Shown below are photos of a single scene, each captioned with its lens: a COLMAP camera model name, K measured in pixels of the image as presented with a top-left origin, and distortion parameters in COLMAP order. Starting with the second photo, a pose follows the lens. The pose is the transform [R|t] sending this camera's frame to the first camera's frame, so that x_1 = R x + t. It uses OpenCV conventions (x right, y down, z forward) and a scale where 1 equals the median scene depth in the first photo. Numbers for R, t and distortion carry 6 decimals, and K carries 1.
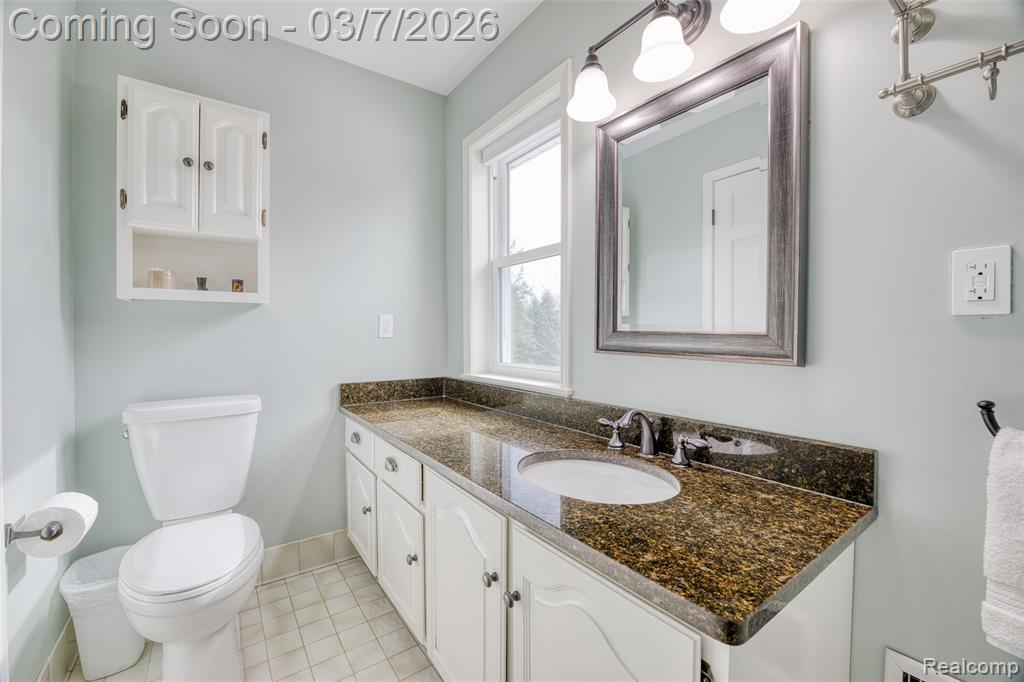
lens RADIAL K [[414.7, 0, 511.0], [0, 414.7, 334.5], [0, 0, 1]] dist [-0.019913, 0.000284]
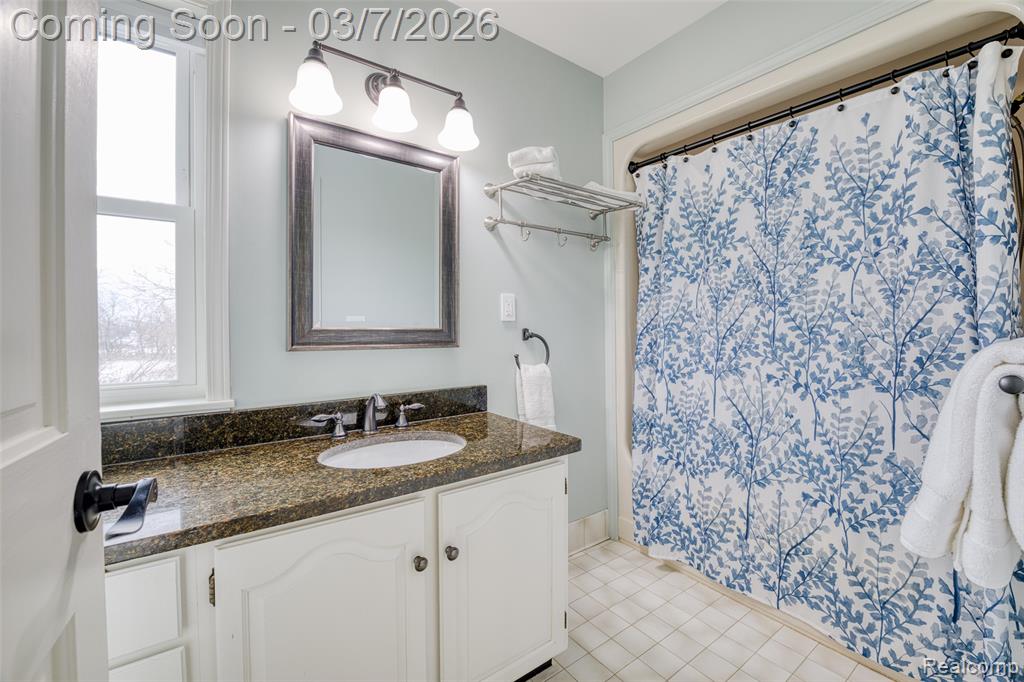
lens RADIAL K [[414.7, 0, 511.0], [0, 414.7, 334.5], [0, 0, 1]] dist [-0.019913, 0.000284]
pose [[-0.013281, -0.017373, 0.999761, -0.941041], [0.009246, 0.999804, 0.017497, -0.006890], [-0.999869, 0.009476, -0.013118, 0.663324]]
